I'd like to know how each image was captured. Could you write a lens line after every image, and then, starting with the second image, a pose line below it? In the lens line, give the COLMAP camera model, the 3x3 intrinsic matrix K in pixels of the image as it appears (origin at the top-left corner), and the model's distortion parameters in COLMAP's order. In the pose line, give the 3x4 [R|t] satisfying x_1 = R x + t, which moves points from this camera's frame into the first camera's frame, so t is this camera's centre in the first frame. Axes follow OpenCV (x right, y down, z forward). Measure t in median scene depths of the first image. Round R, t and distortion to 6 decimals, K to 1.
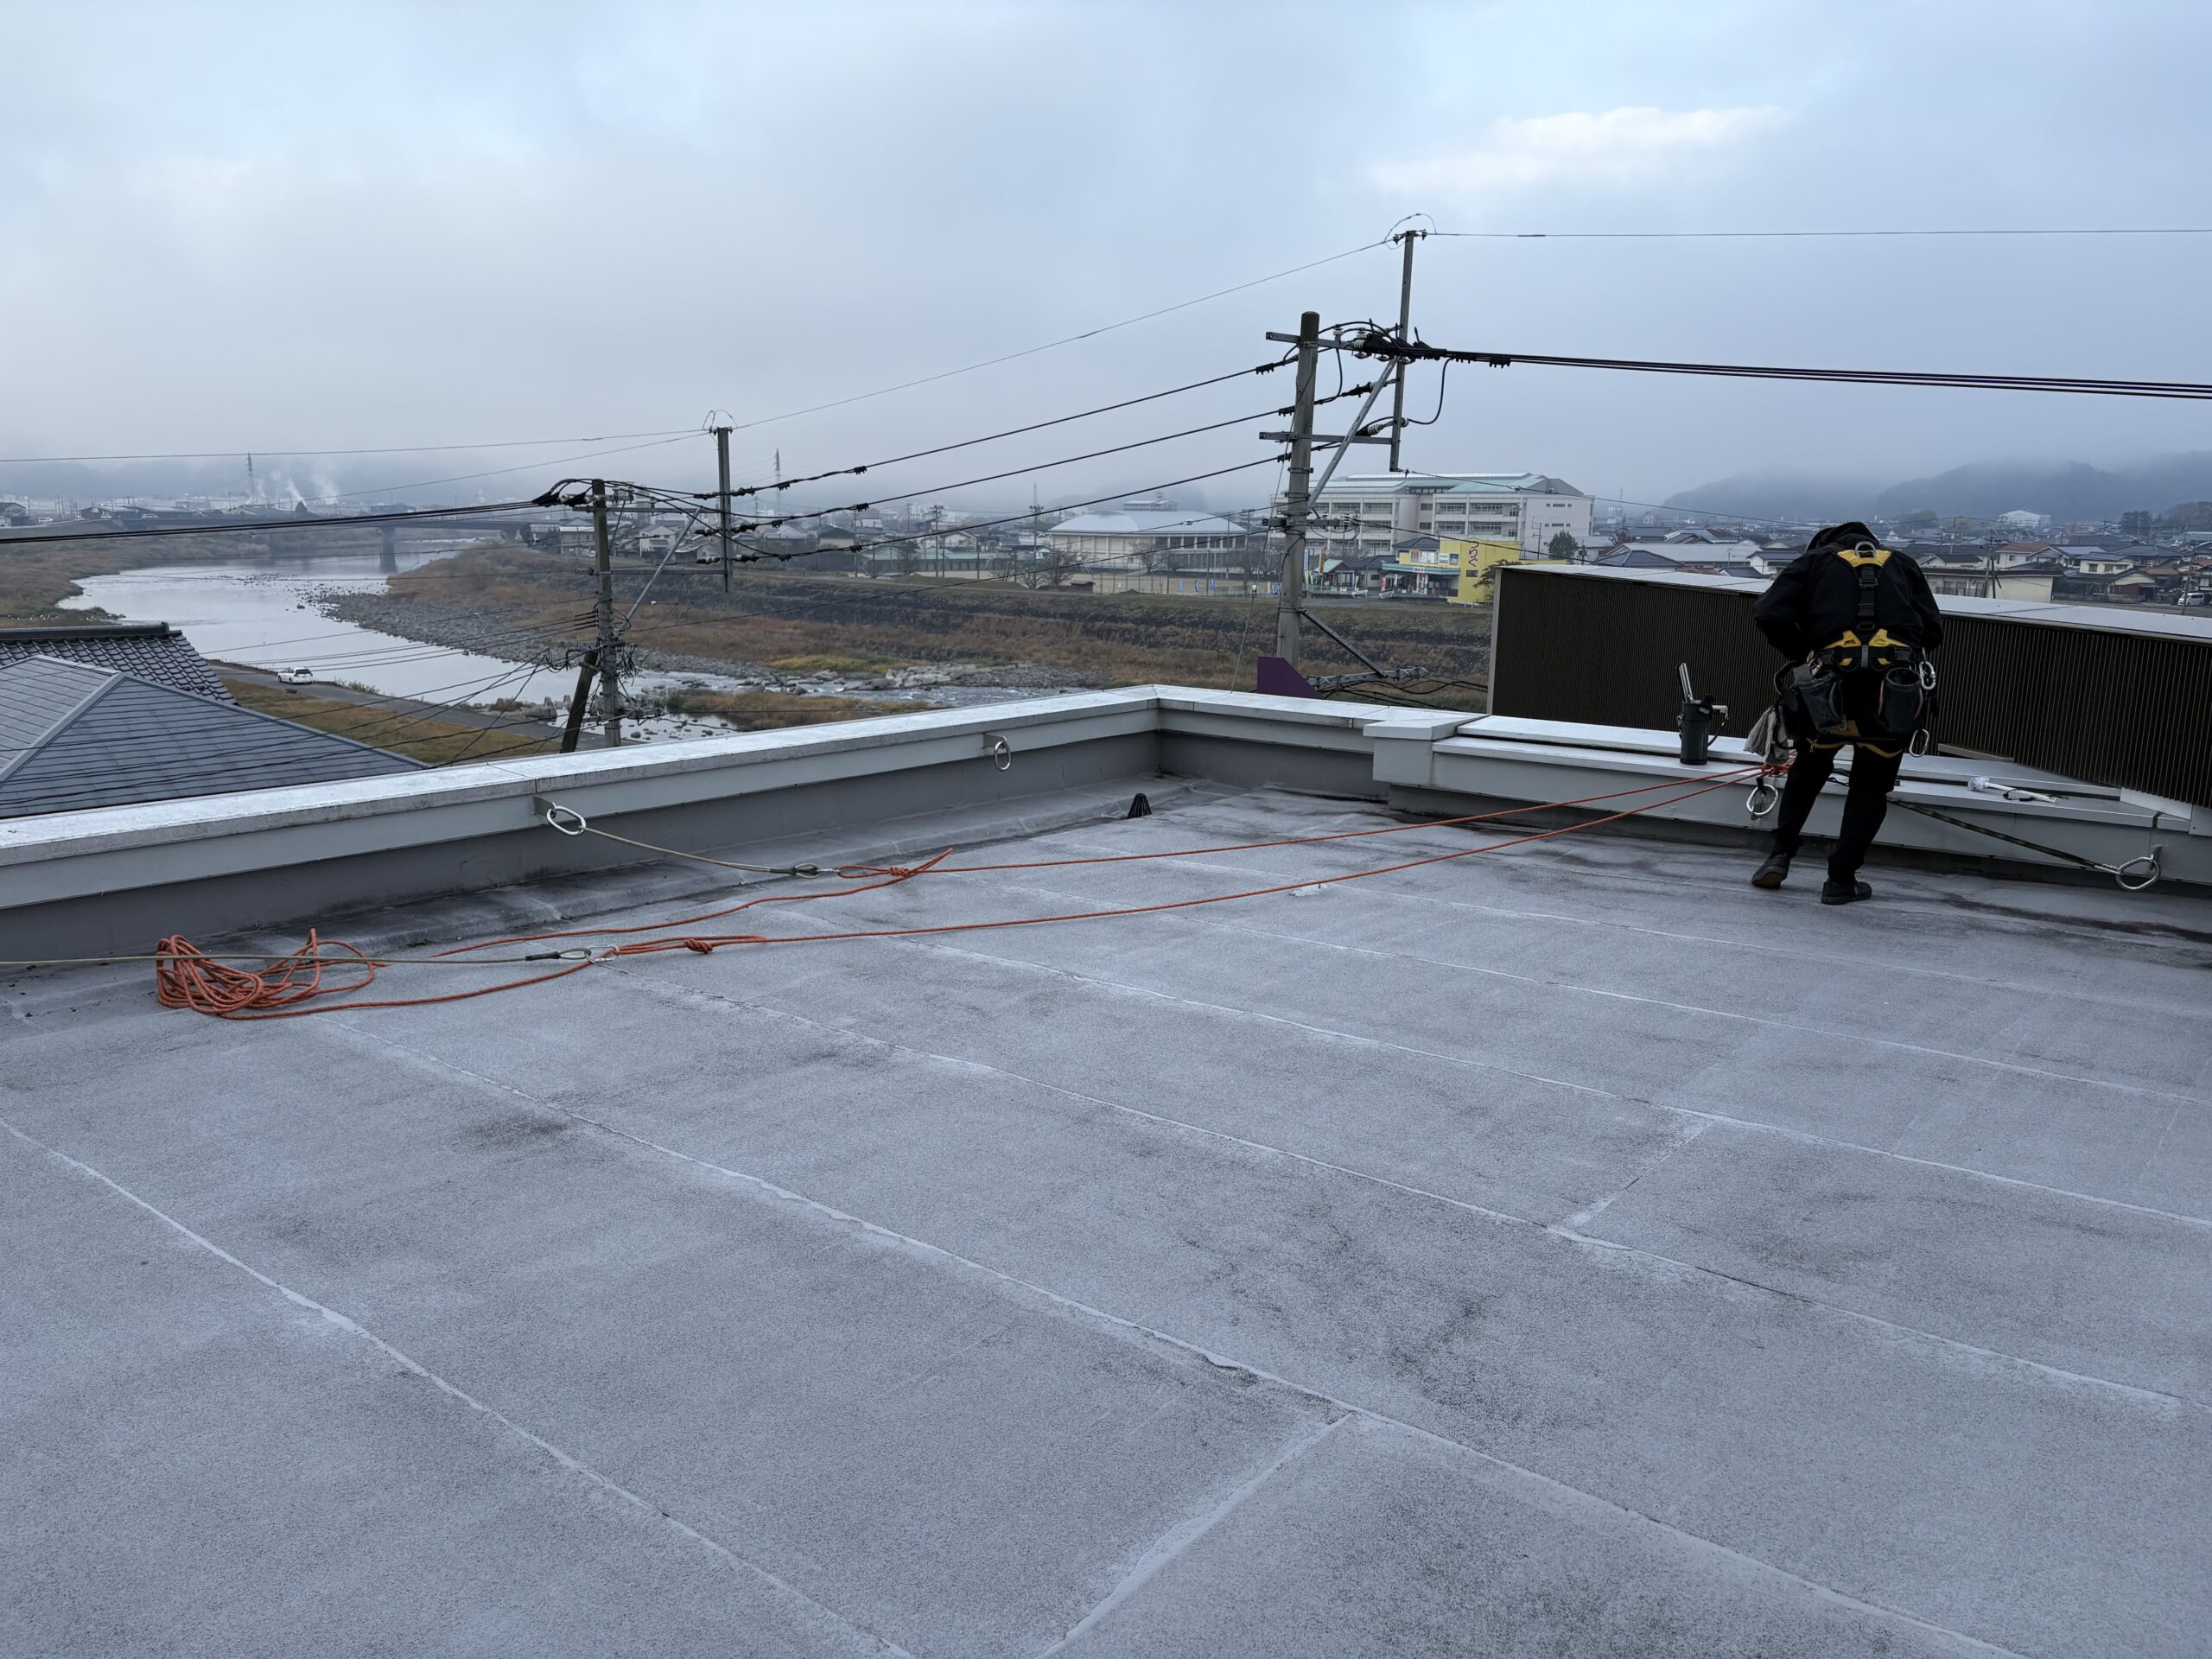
lens RADIAL K [[1674.0, 0, 1107.6], [0, 1674.0, 829.3], [0, 0, 1]] dist [0.052924, -0.023680]
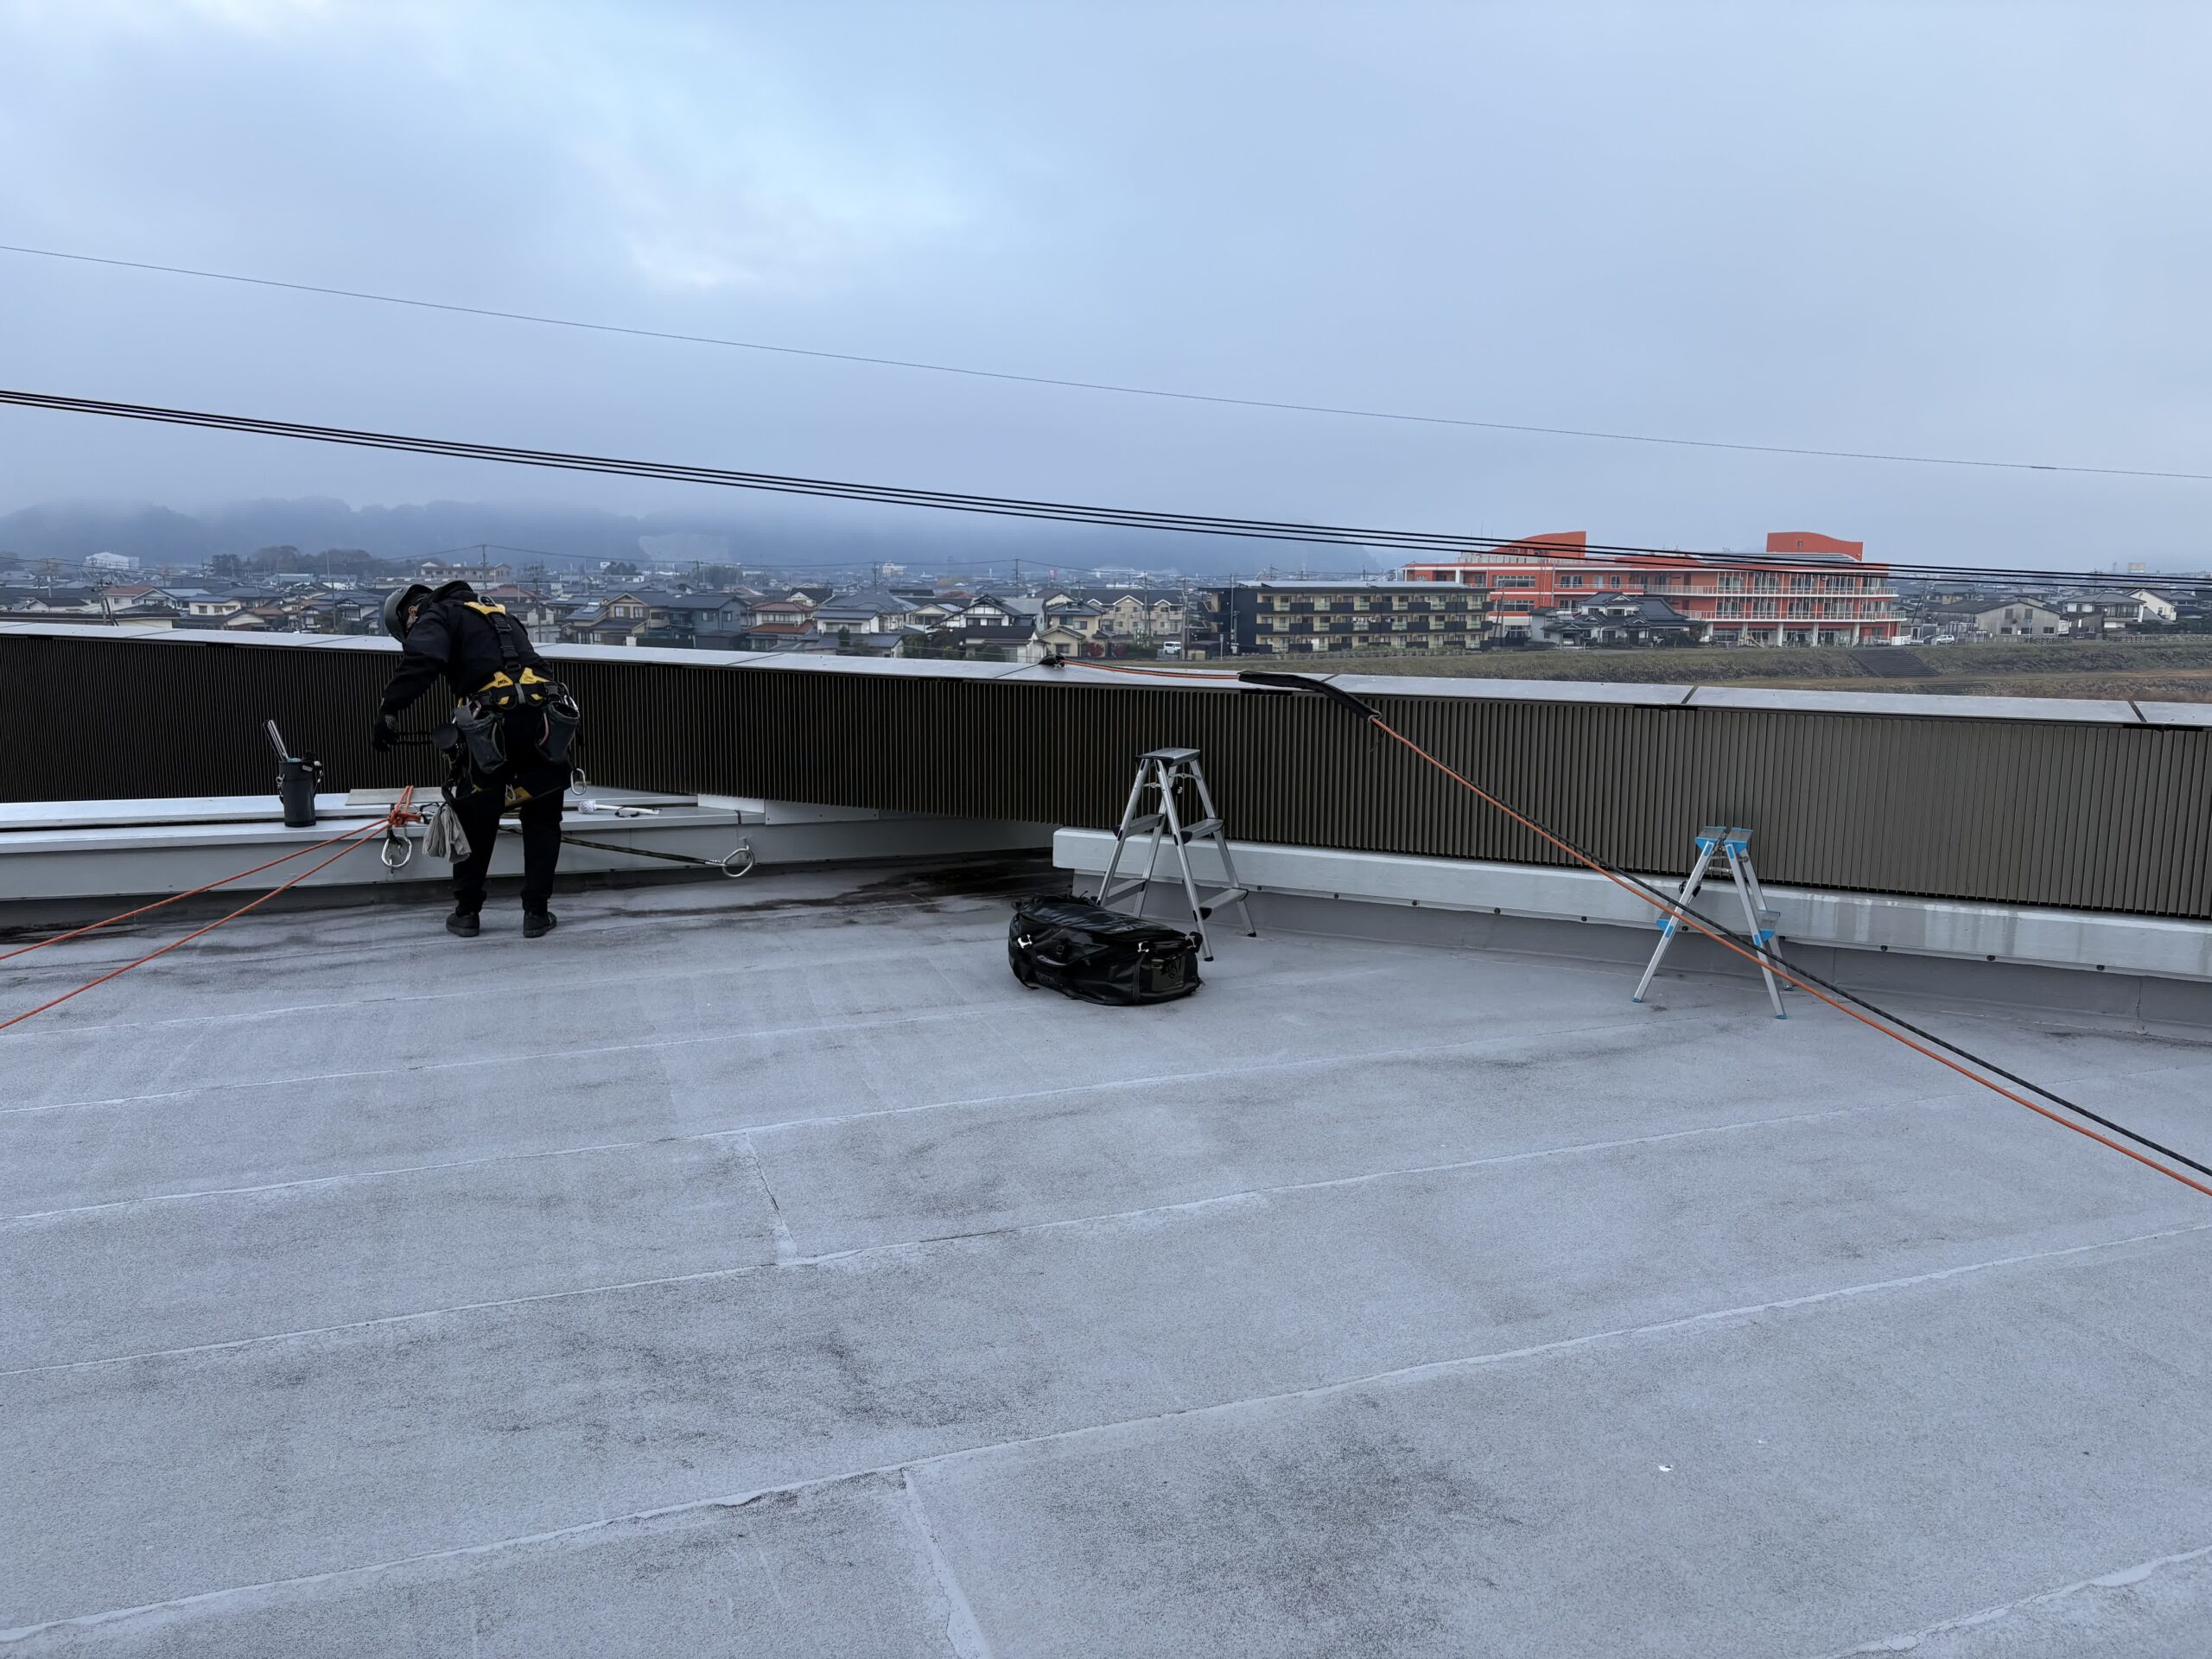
lens RADIAL K [[1674.0, 0, 1108.5], [0, 1674.0, 830.3], [0, 0, 1]] dist [0.052924, -0.023680]
pose [[0.530168, -0.138704, 0.836470, -0.308037], [0.158339, 0.985371, 0.063037, -0.037782], [-0.832977, 0.099025, 0.544375, 0.171421]]
